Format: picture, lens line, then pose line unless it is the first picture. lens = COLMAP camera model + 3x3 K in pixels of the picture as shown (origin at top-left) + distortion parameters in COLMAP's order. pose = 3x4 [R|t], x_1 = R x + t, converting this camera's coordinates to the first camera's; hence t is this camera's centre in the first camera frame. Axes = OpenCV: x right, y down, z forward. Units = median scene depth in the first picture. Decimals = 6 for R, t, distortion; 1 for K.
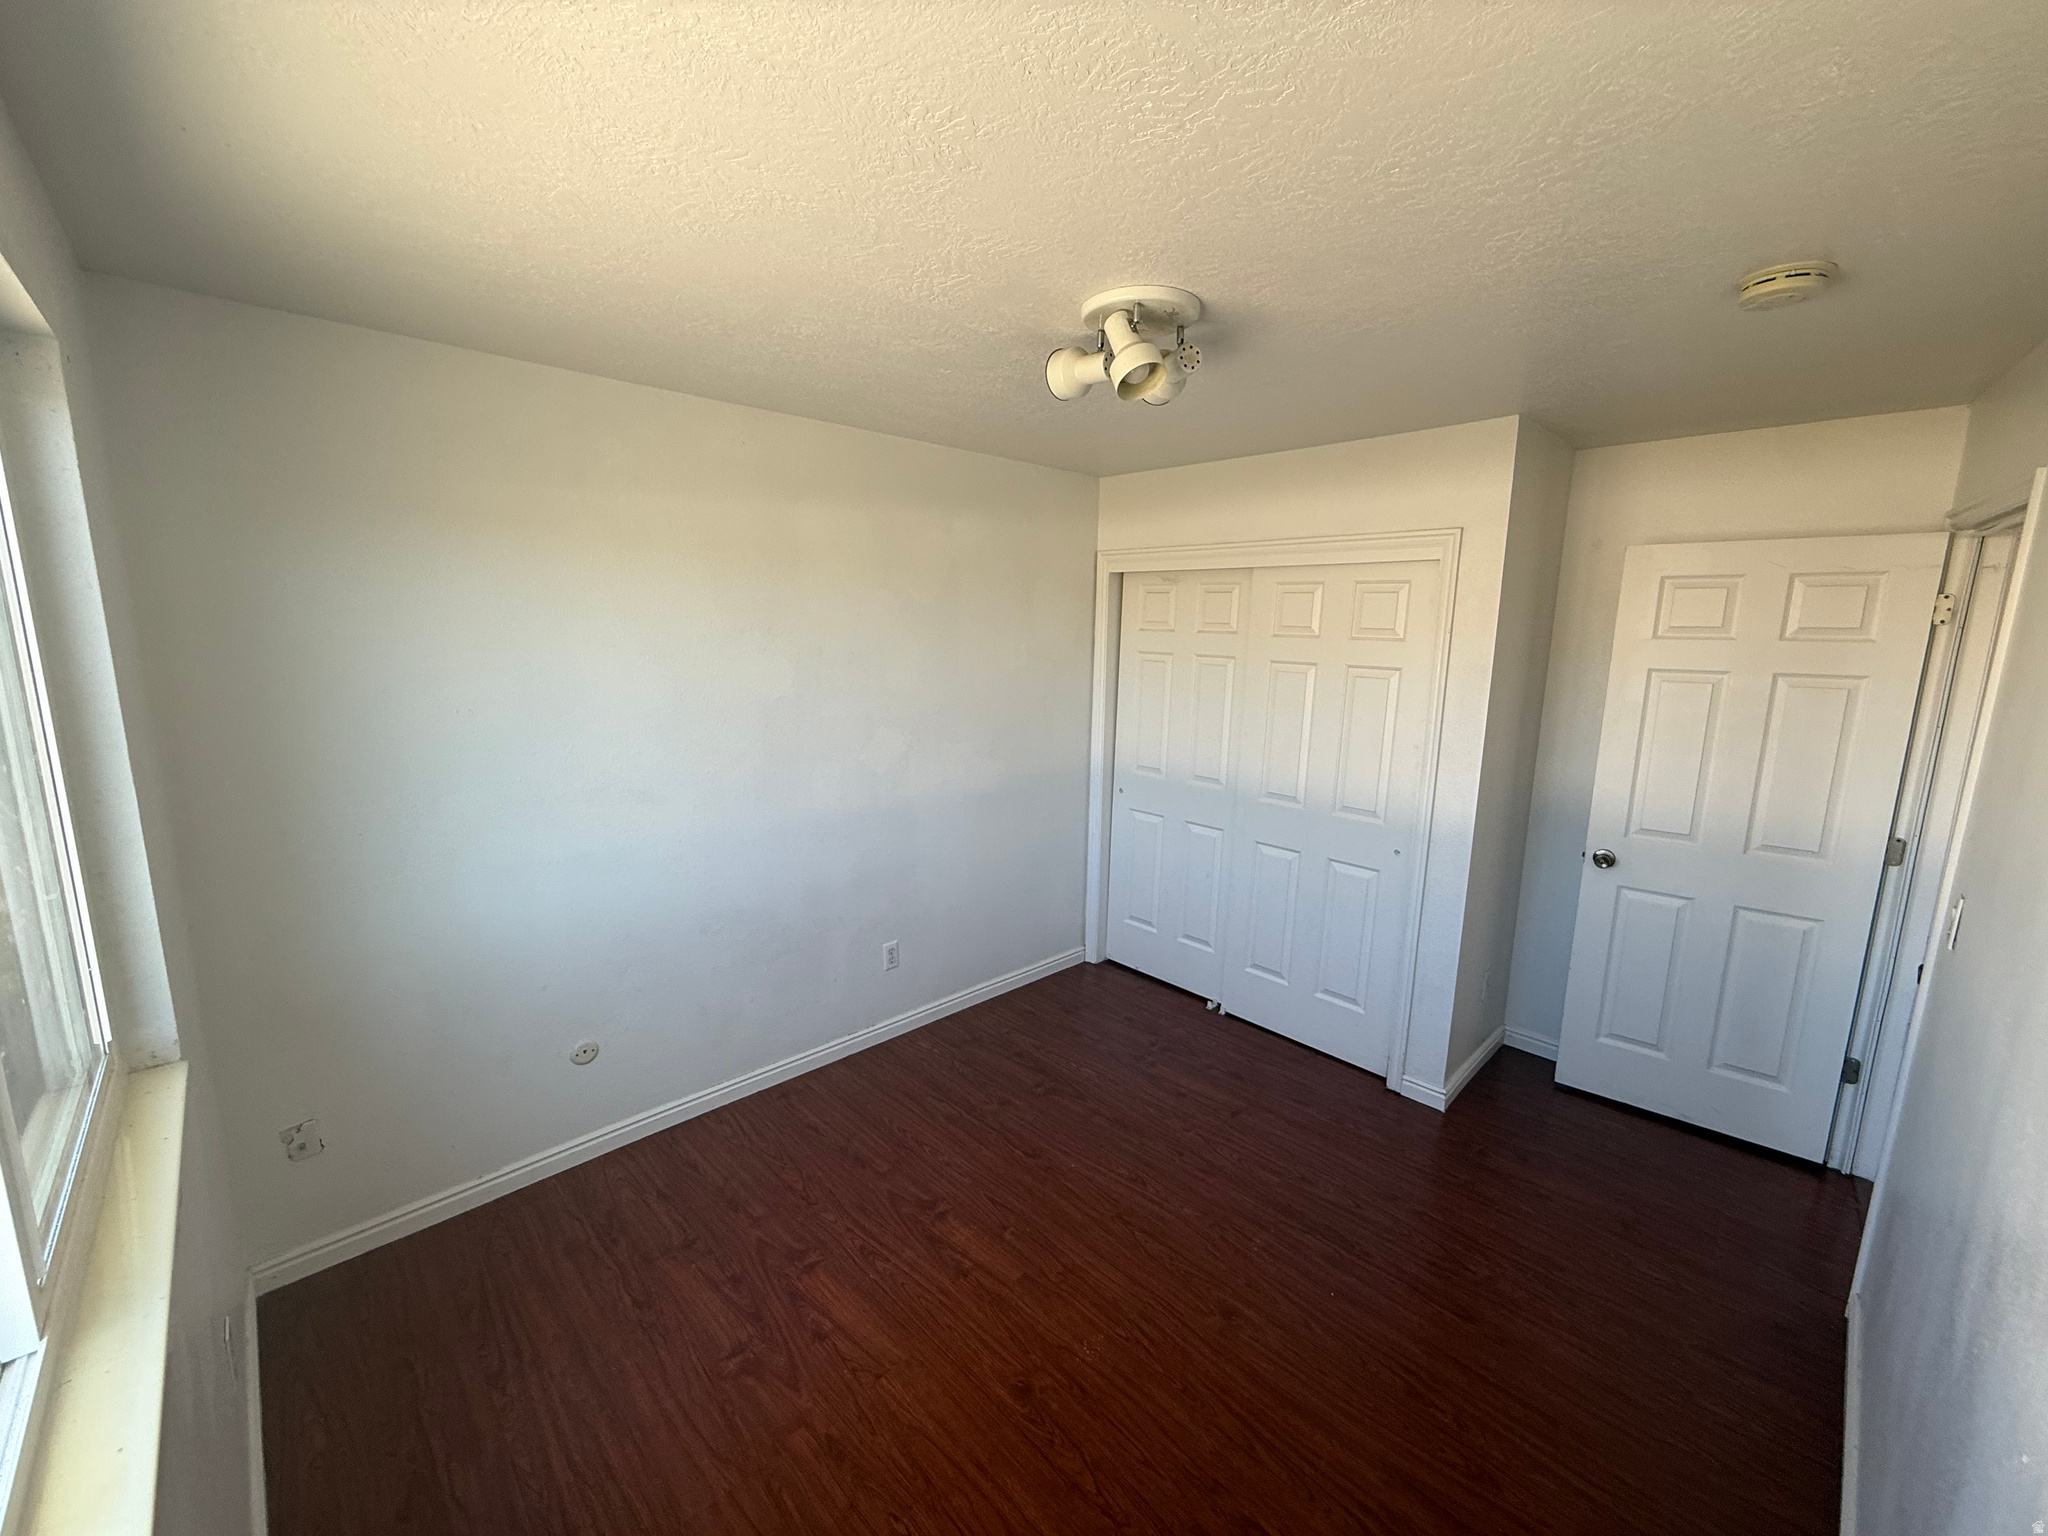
lens RADIAL K [[817.9, 0, 1021.0], [0, 817.9, 759.2], [0, 0, 1]] dist [-0.001067, 0.000013]
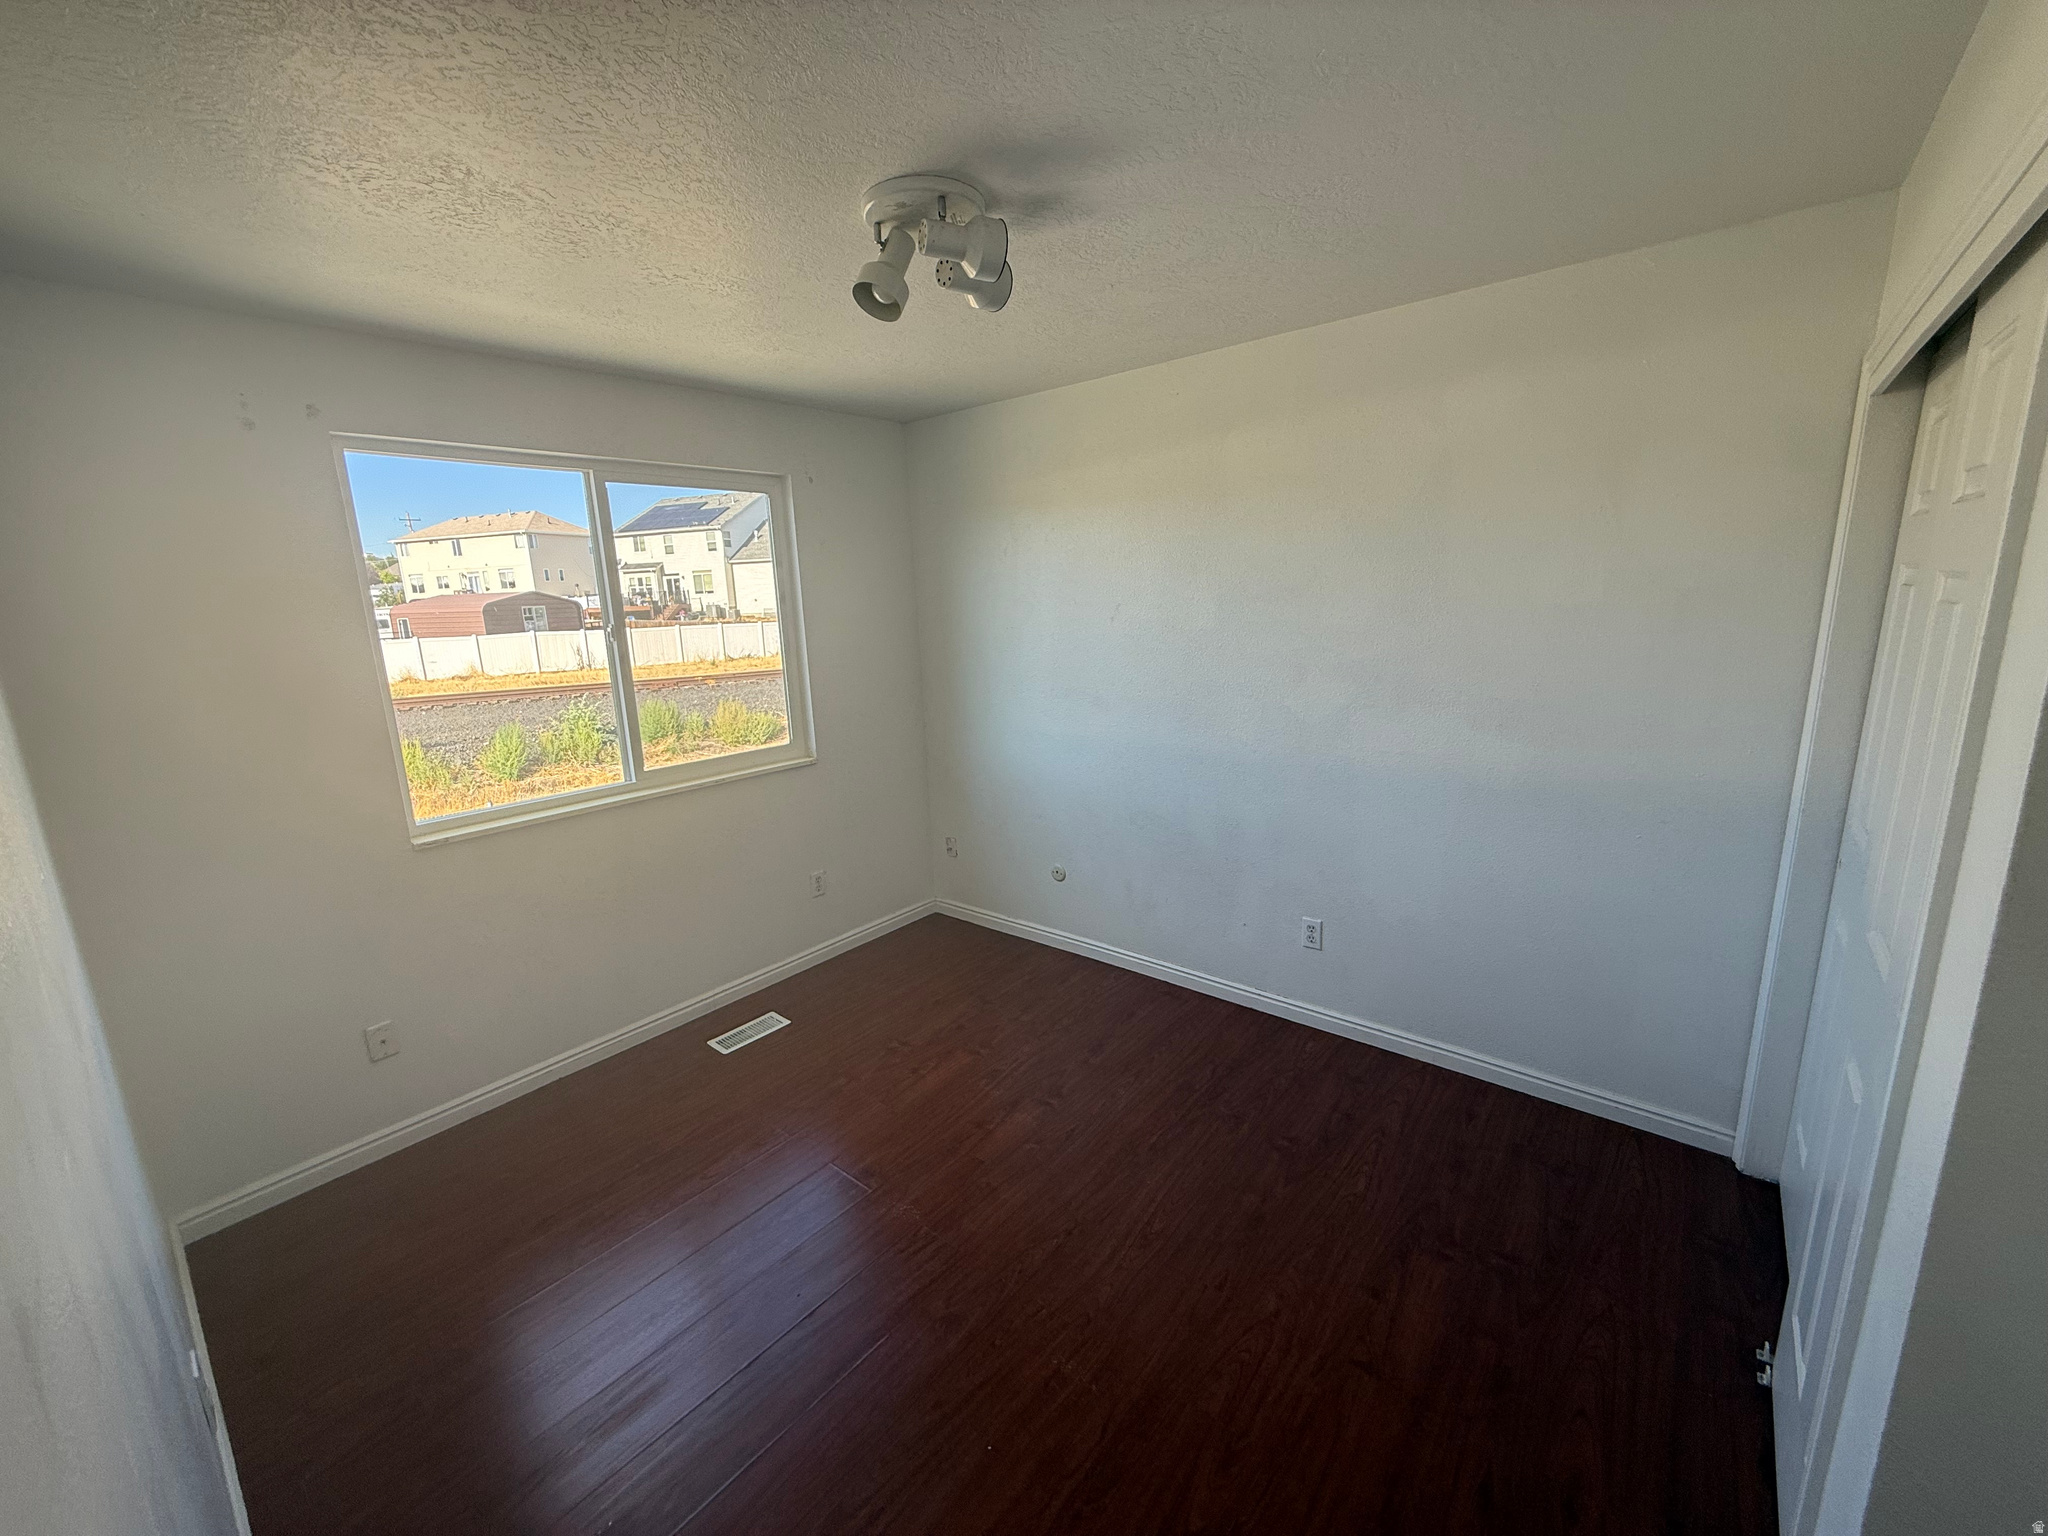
lens RADIAL K [[817.9, 0, 1018.0], [0, 817.9, 769.1], [0, 0, 1]] dist [-0.001067, 0.000013]
pose [[0.106749, 0.187502, -0.976446, 0.693327], [-0.124257, 0.976875, 0.174000, -0.050890], [0.986491, 0.102756, 0.127579, 0.610949]]
